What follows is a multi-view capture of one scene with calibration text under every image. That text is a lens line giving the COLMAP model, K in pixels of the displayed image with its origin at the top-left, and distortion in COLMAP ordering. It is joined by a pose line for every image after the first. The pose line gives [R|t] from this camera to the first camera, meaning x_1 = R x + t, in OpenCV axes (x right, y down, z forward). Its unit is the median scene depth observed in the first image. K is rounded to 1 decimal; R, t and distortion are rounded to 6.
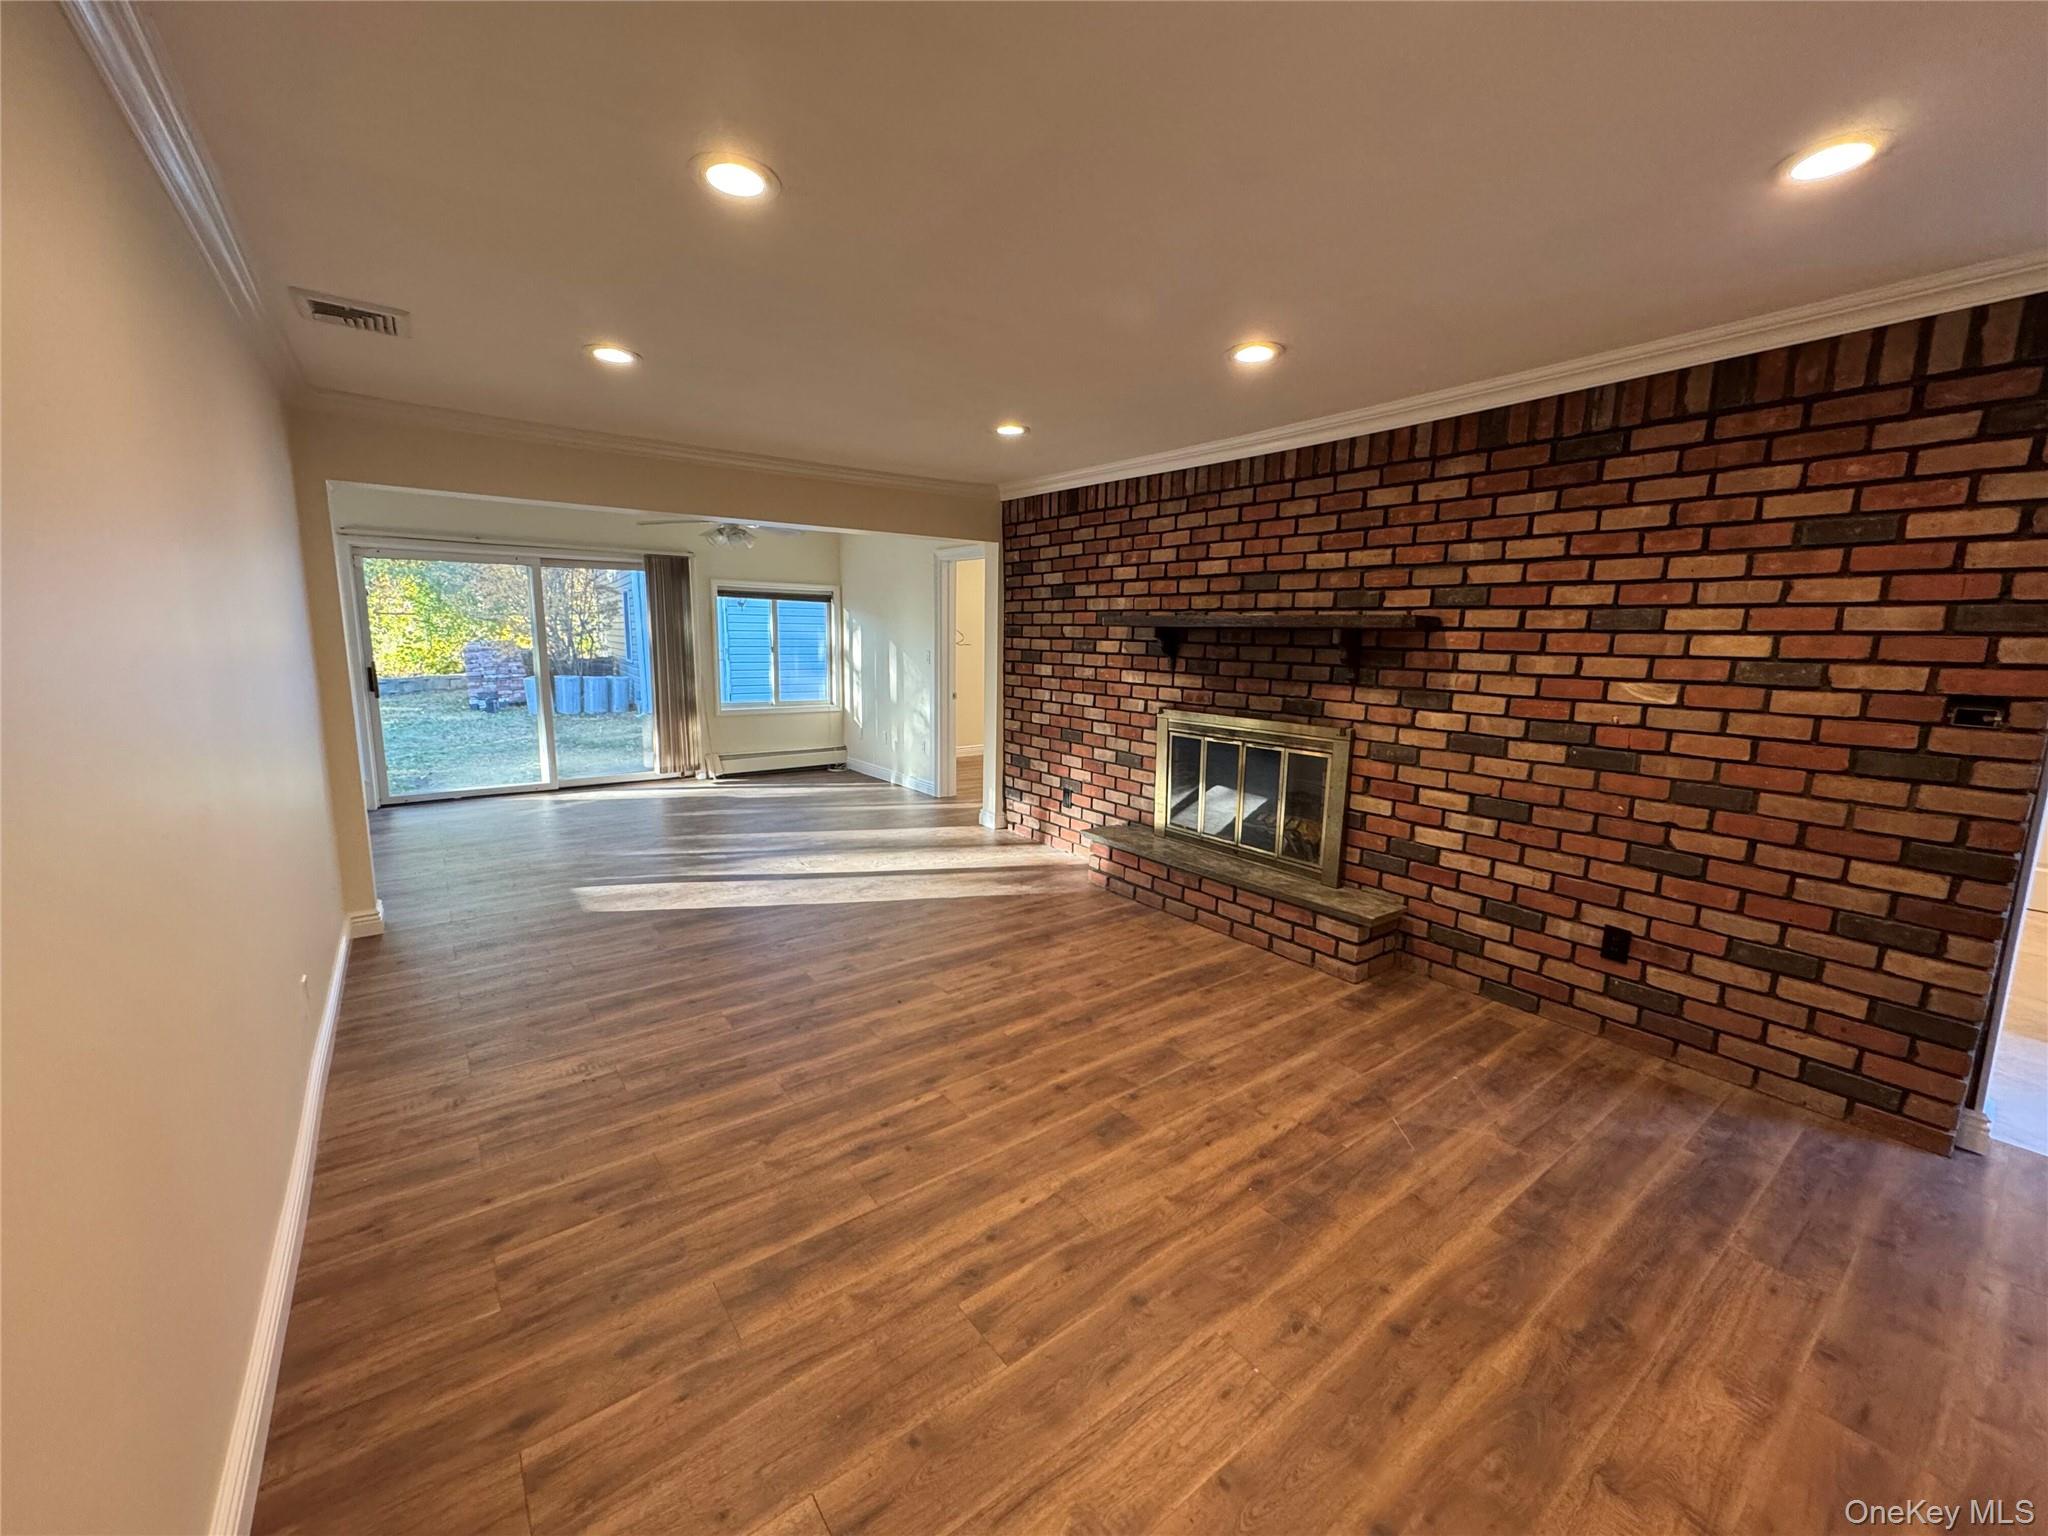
lens RADIAL K [[815.8, 0, 1020.0], [0, 815.8, 767.6], [0, 0, 1]] dist [0.000316, -0.000143]
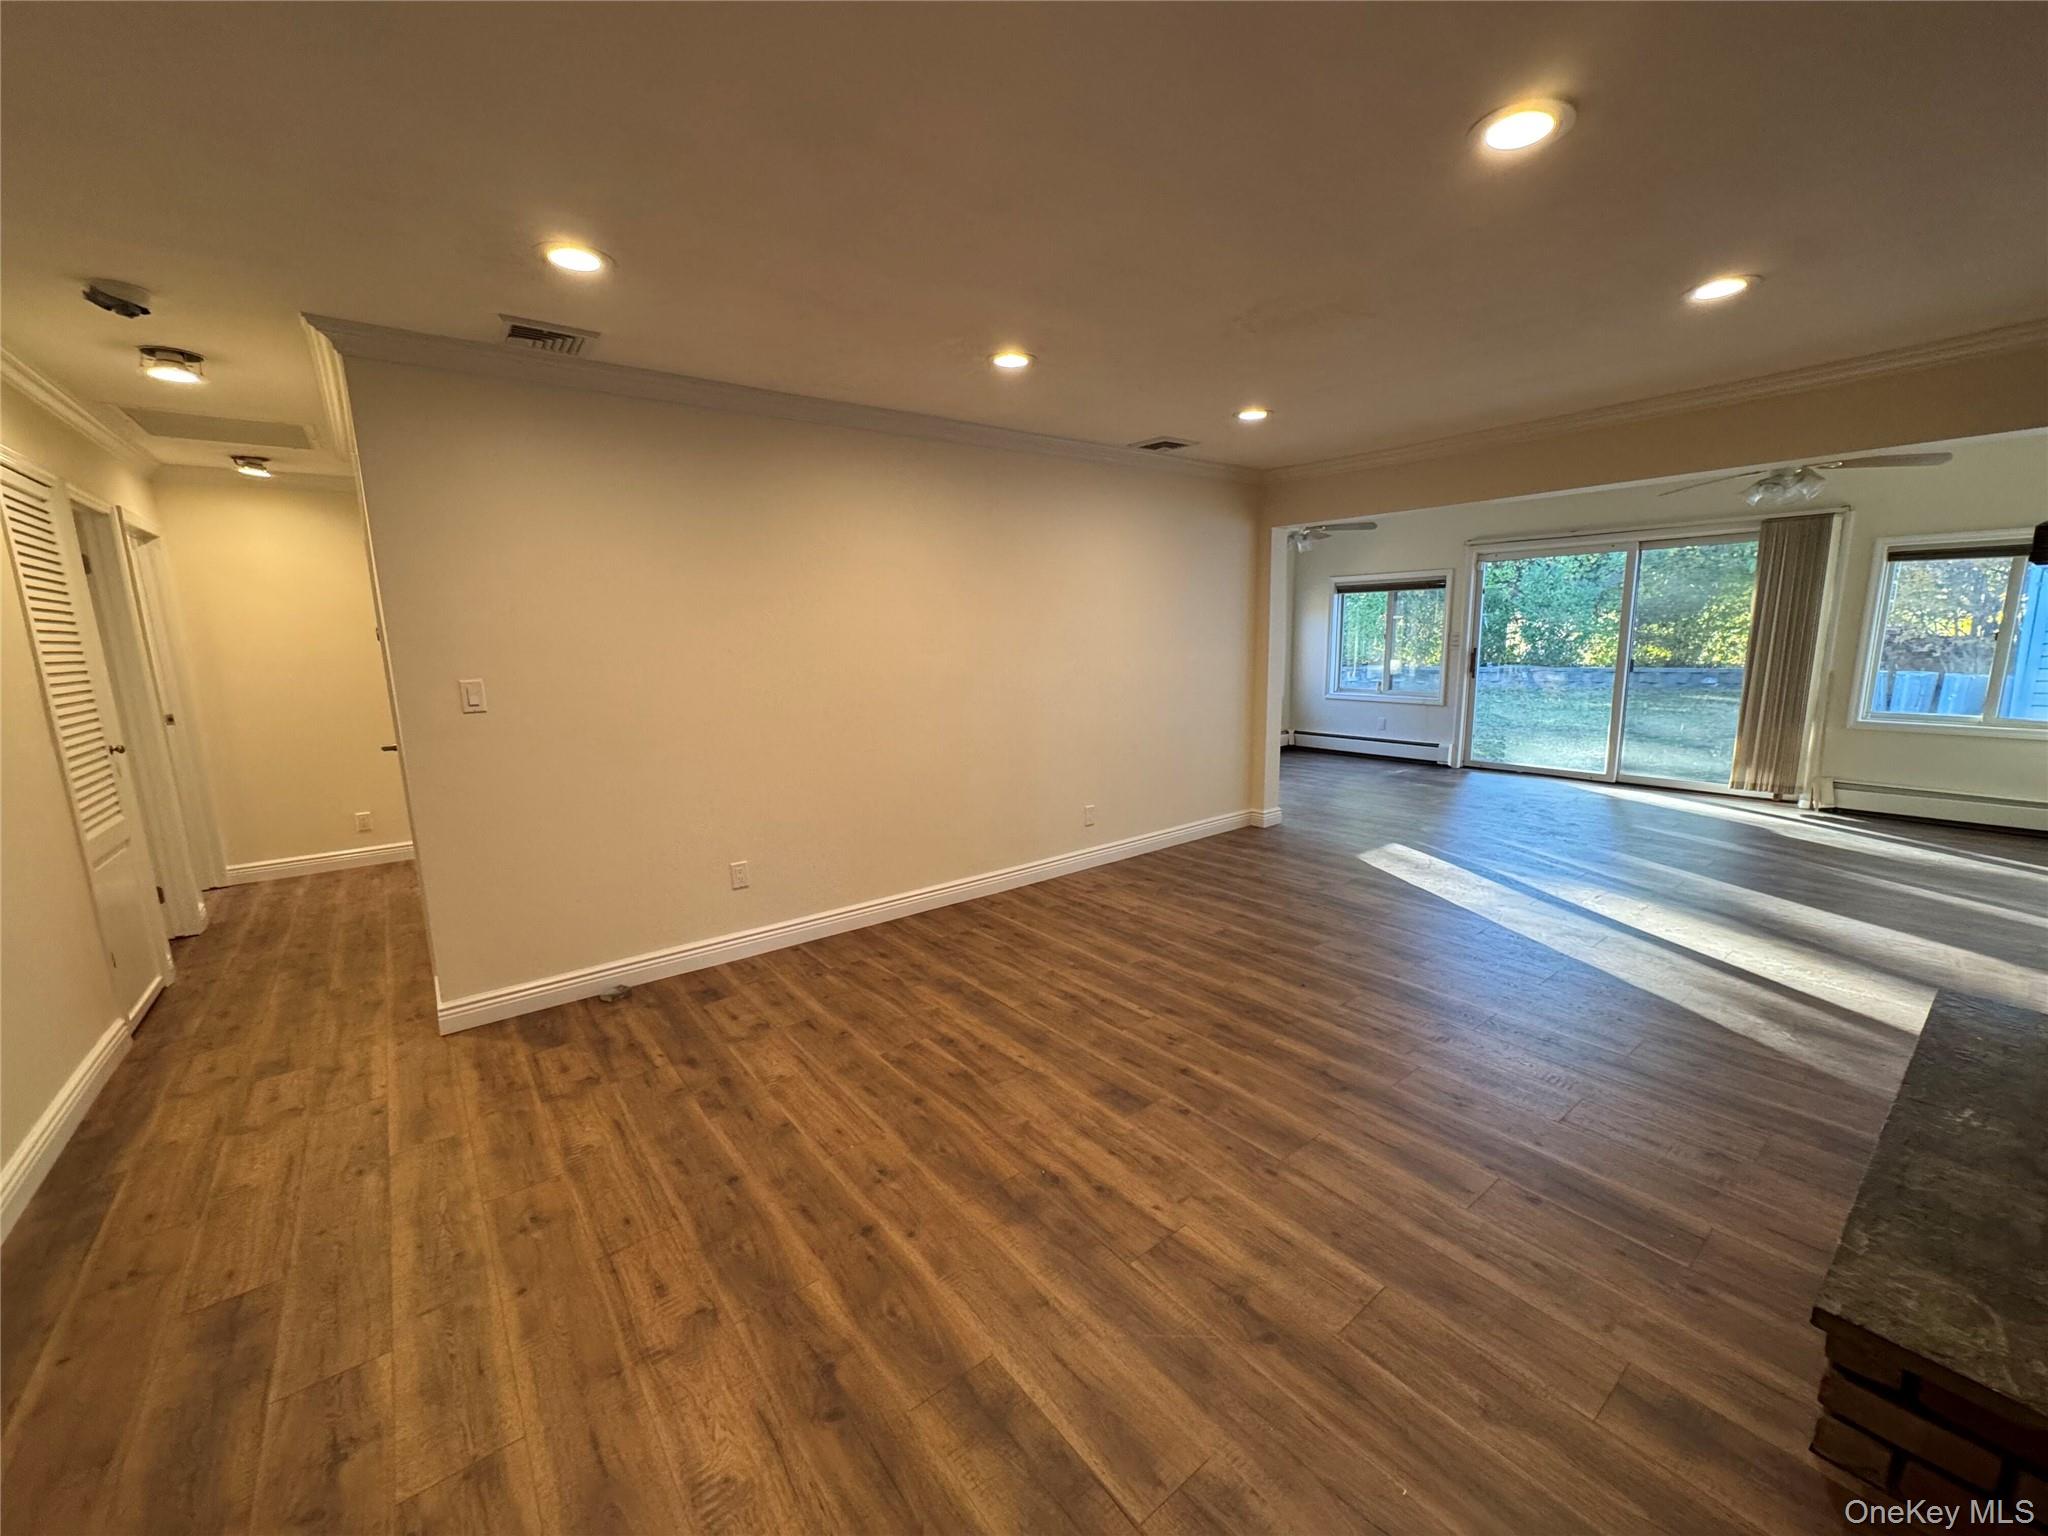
lens RADIAL K [[815.8, 0, 1019.4], [0, 815.8, 771.0], [0, 0, 1]] dist [0.000316, -0.000143]
pose [[0.015951, 0.158768, -0.987187, 0.974833], [-0.141742, 0.977701, 0.154953, -0.096135], [0.989775, 0.137454, 0.038099, 0.703608]]
